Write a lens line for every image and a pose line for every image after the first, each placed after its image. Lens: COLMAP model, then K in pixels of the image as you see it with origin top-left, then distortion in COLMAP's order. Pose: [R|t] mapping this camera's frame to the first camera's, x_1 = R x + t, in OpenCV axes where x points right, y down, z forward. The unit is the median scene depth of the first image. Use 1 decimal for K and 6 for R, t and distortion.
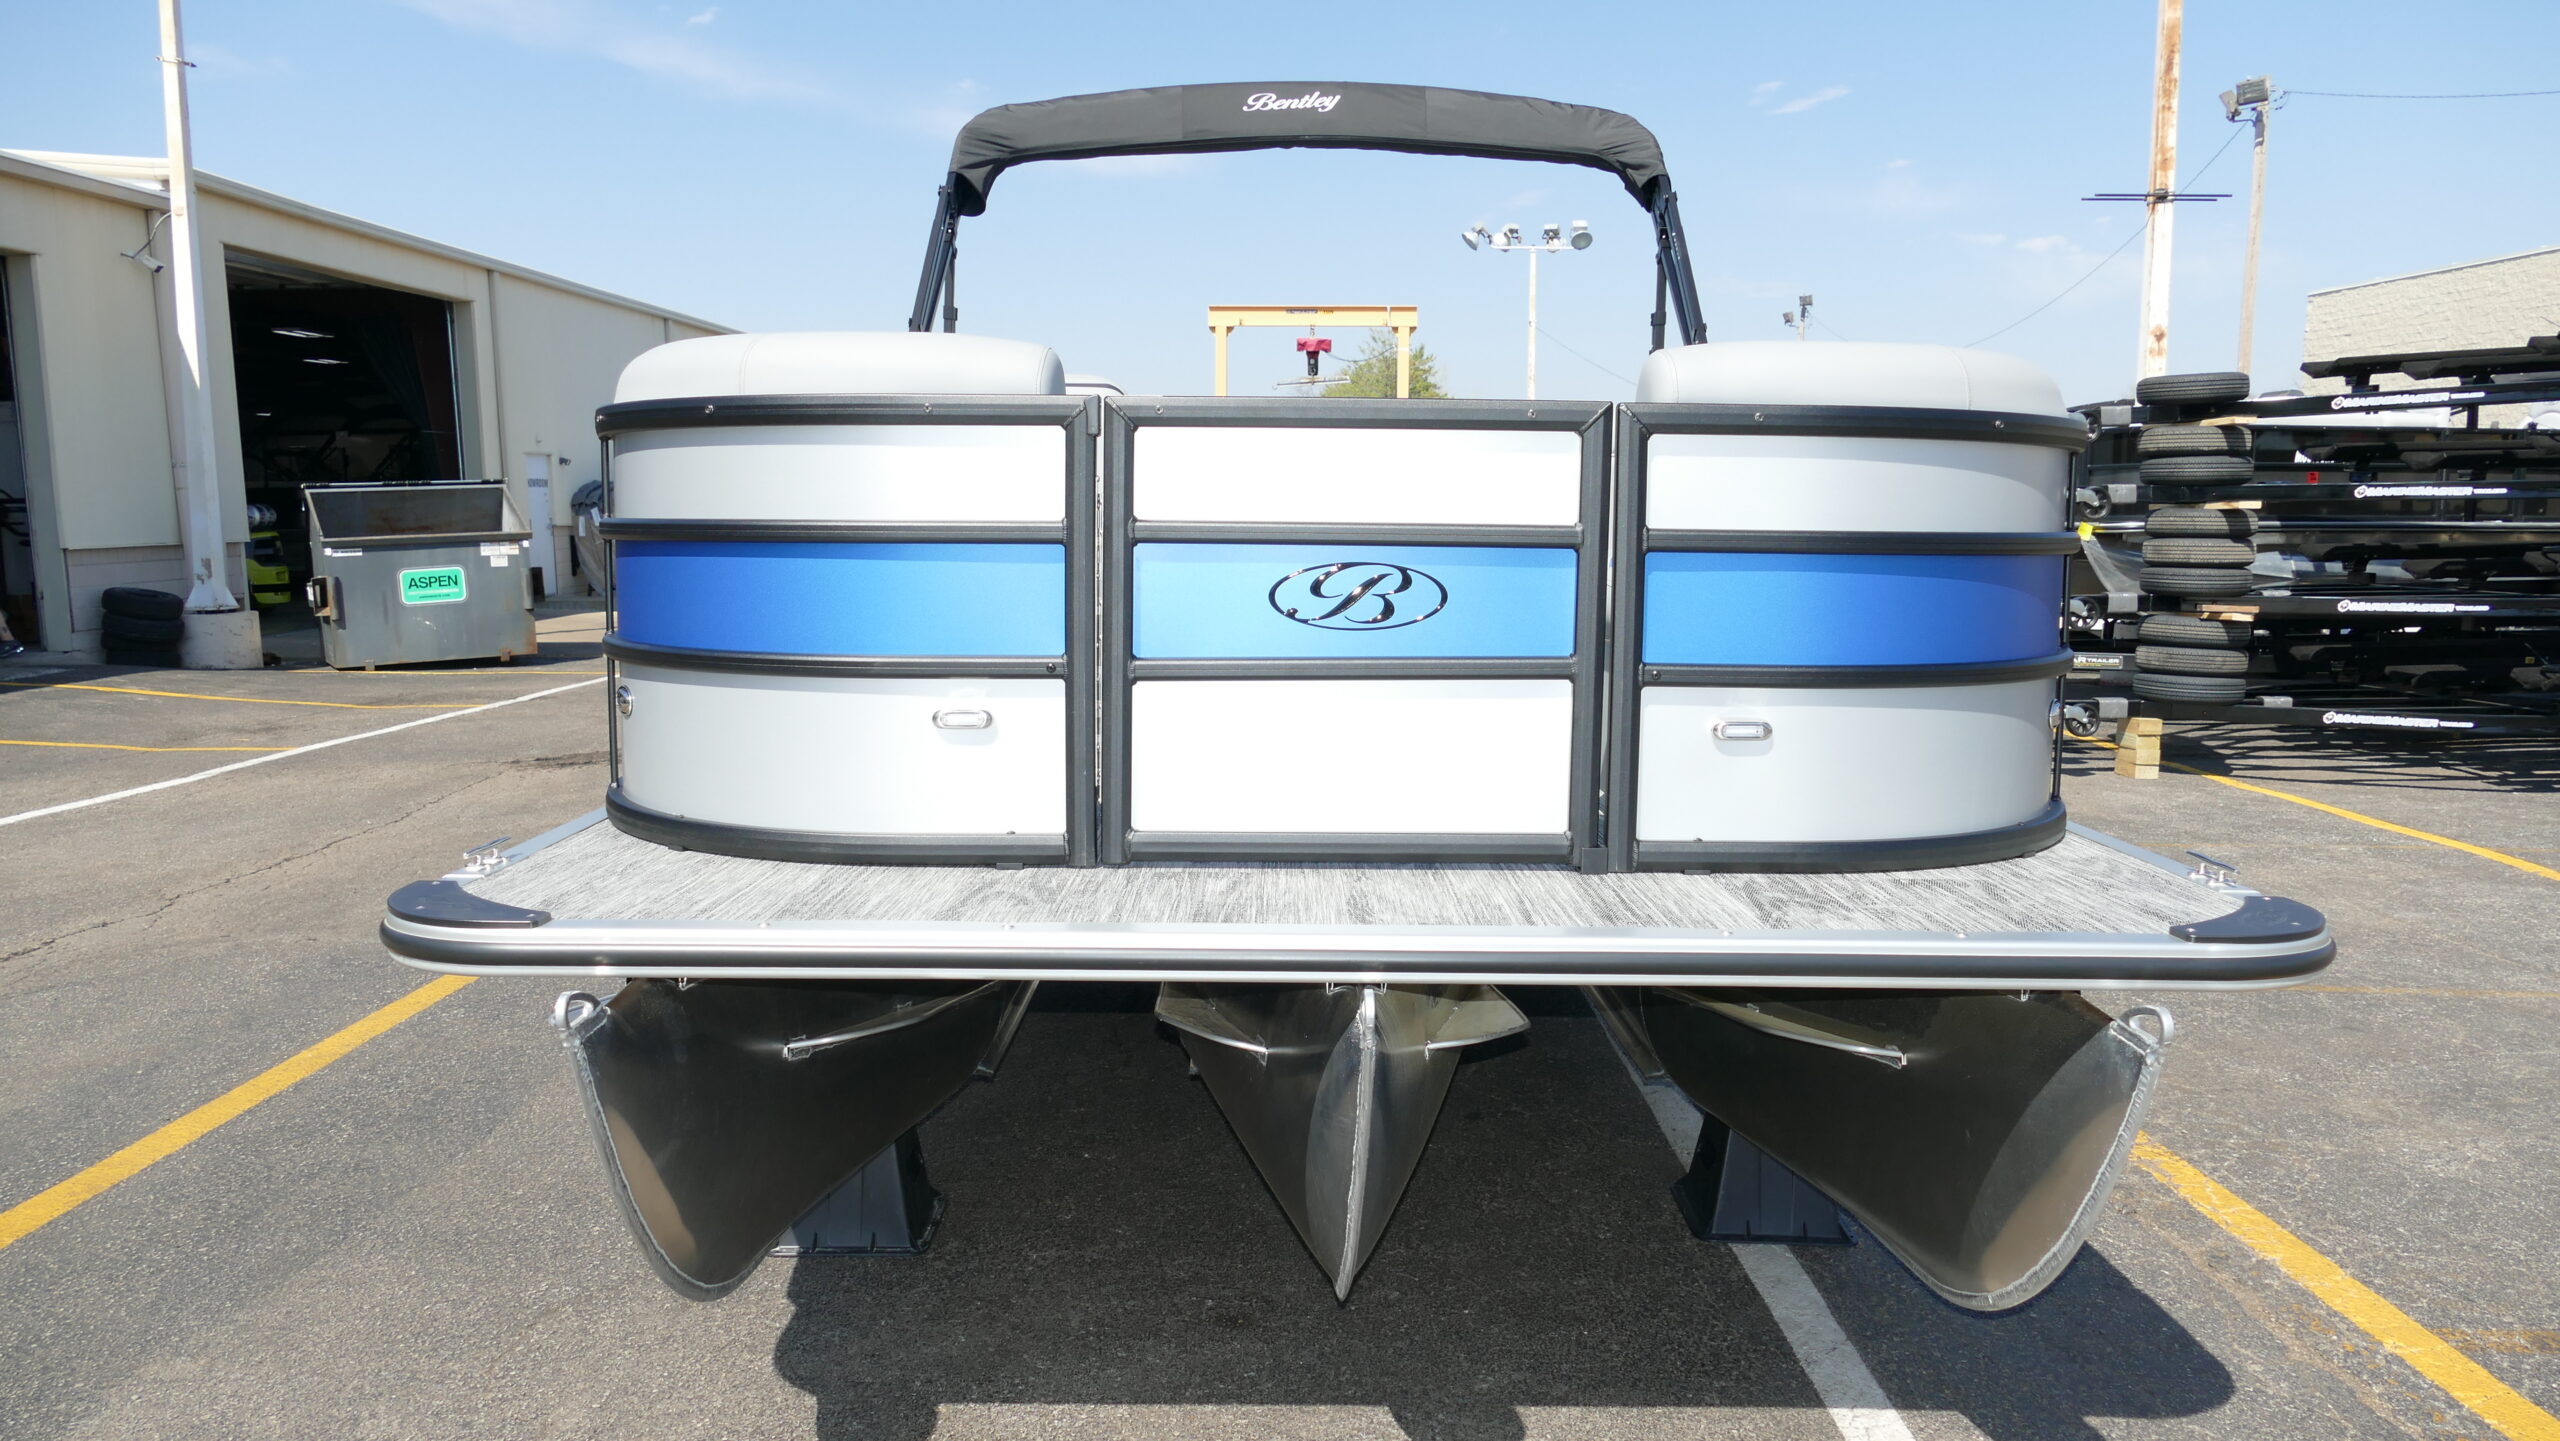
lens RADIAL K [[1853.1, 0, 1263.6], [0, 1853.1, 714.4], [0, 0, 1]] dist [-0.008442, -0.000281]
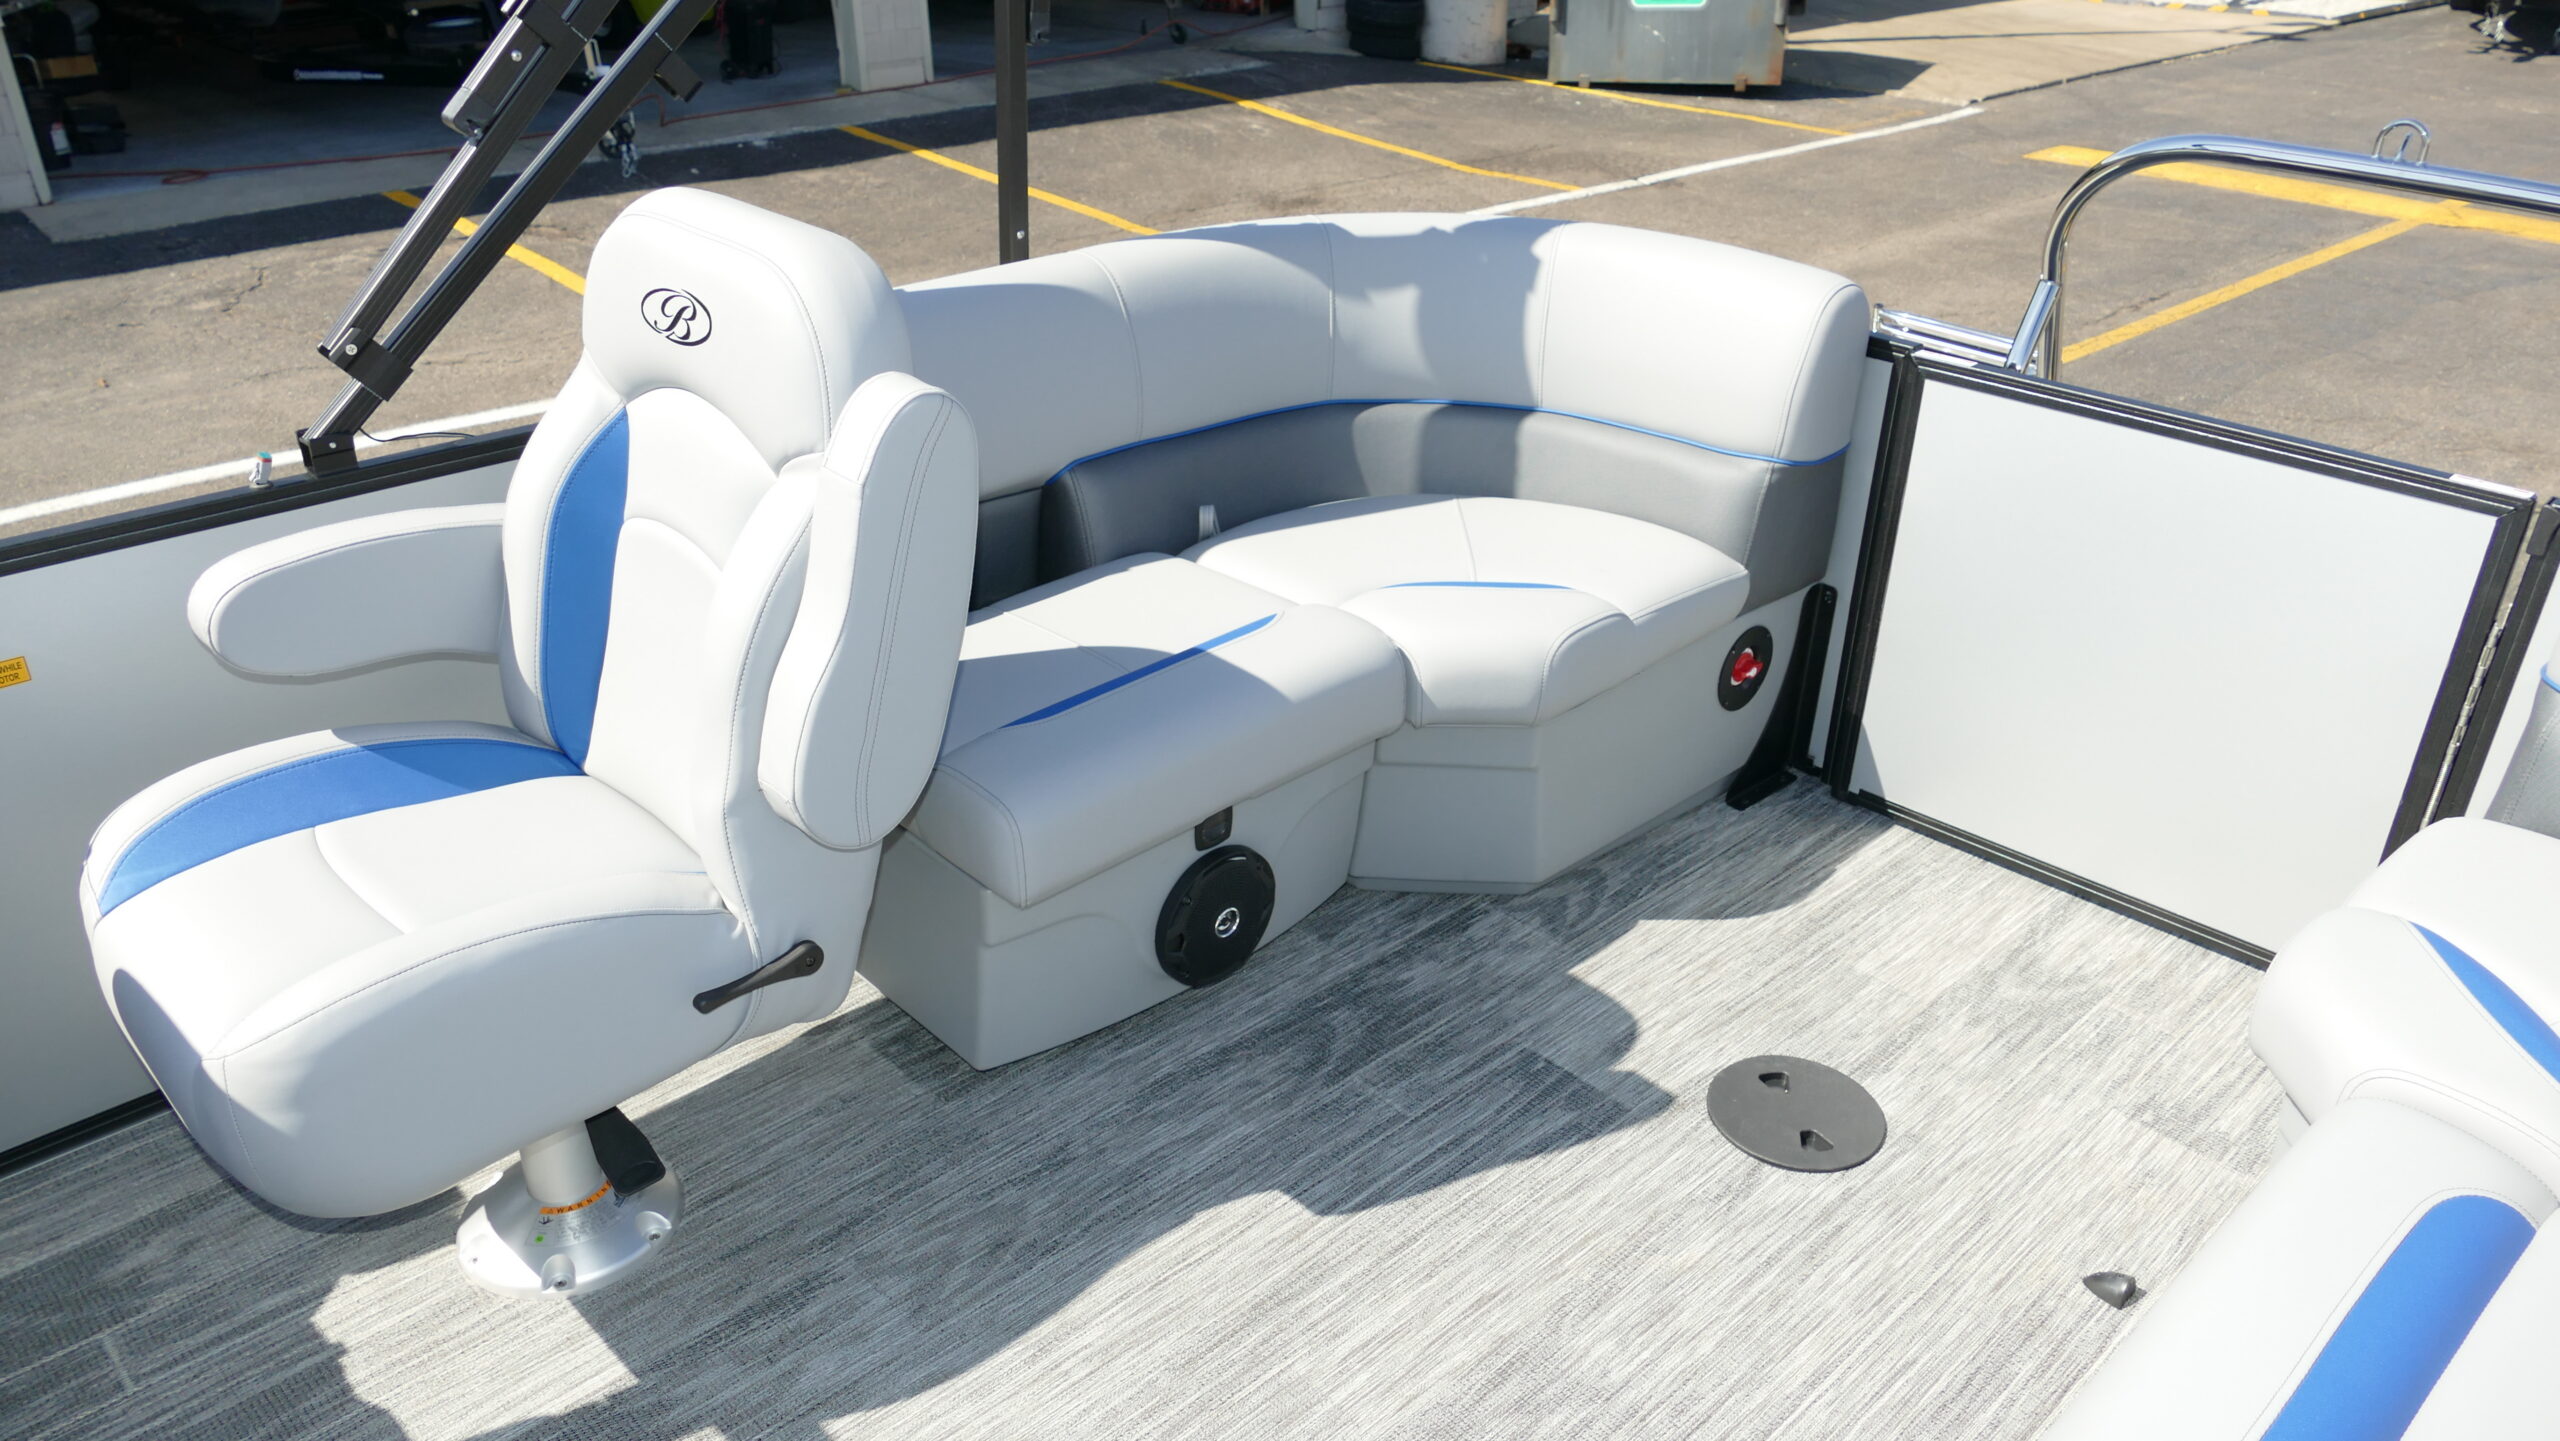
lens RADIAL K [[1829.0, 0, 1272.1], [0, 1829.0, 706.9], [0, 0, 1]] dist [-0.011118, 0.001457]
pose [[0.682107, 0.343534, -0.645534, 0.132692], [-0.087552, 0.914795, 0.394315, -0.204729], [0.725992, -0.212448, 0.654065, 0.742337]]
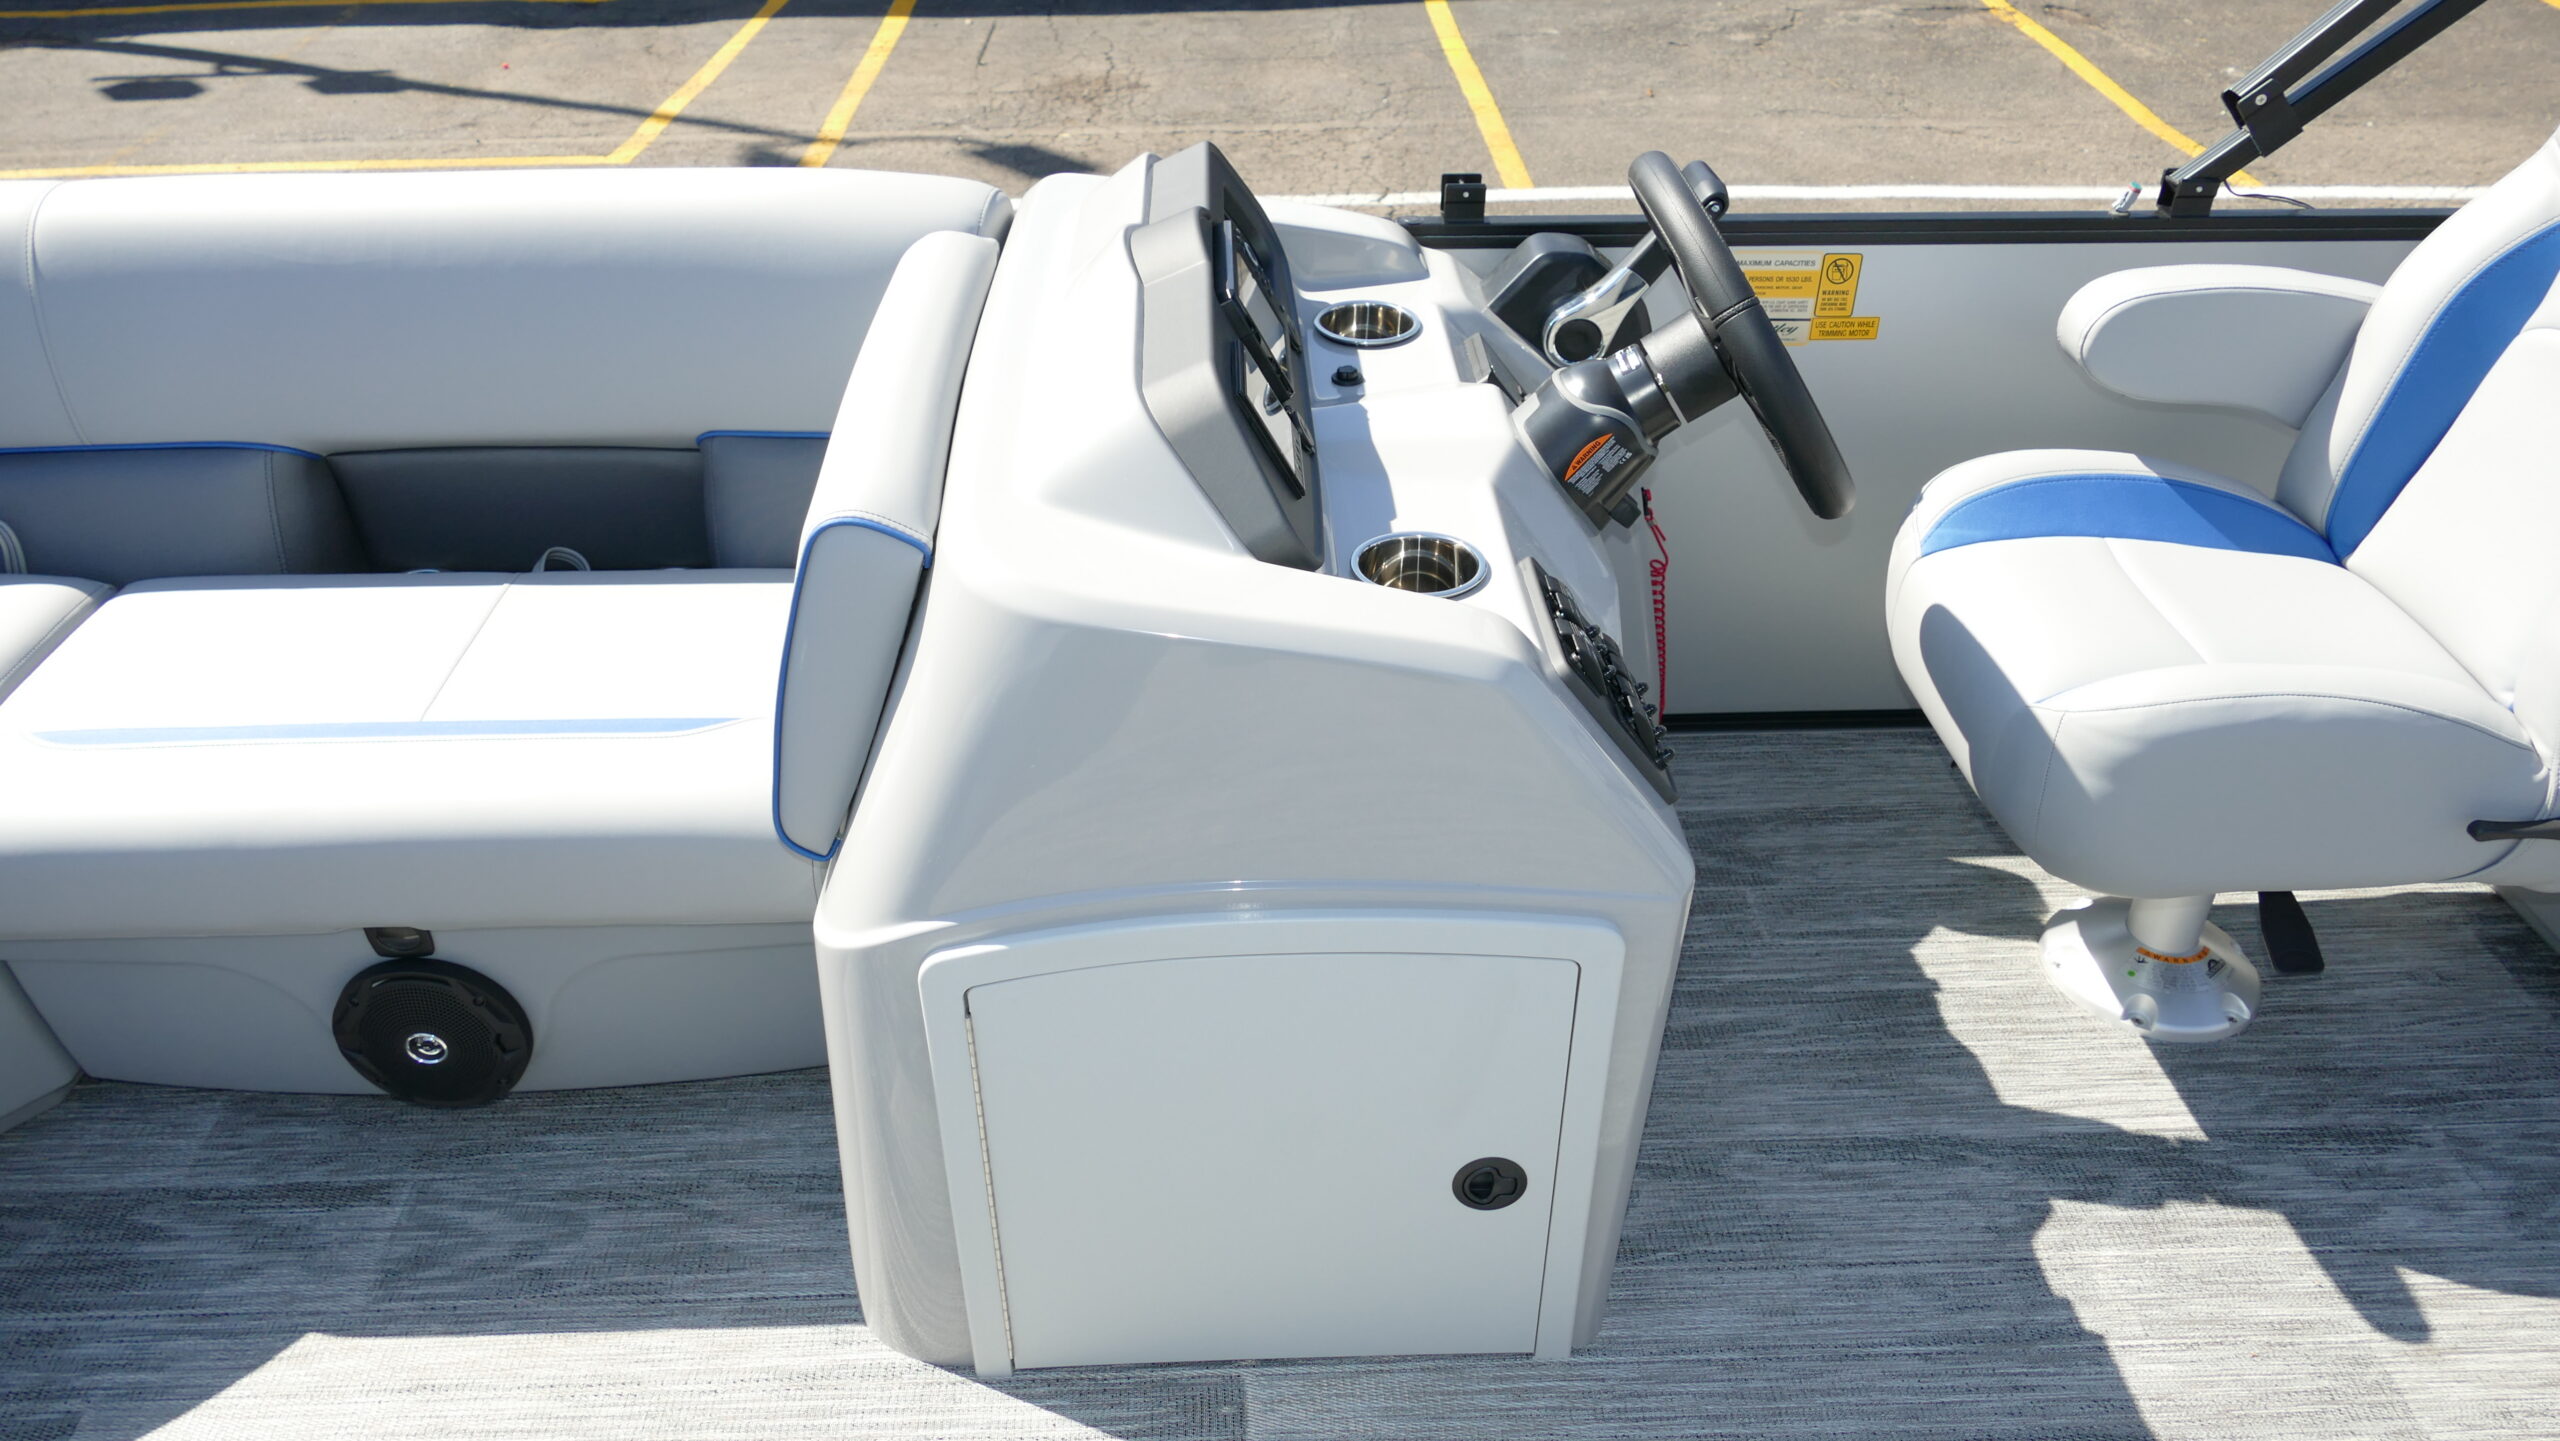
lens RADIAL K [[1828.3, 0, 1286.6], [0, 1828.3, 704.6], [0, 0, 1]] dist [-0.000039, 0.007157]
pose [[0.037958, 0.552521, -0.832635, 0.121344], [-0.106326, 0.830738, 0.546415, -0.193832], [0.993607, 0.067790, 0.090280, 0.664166]]
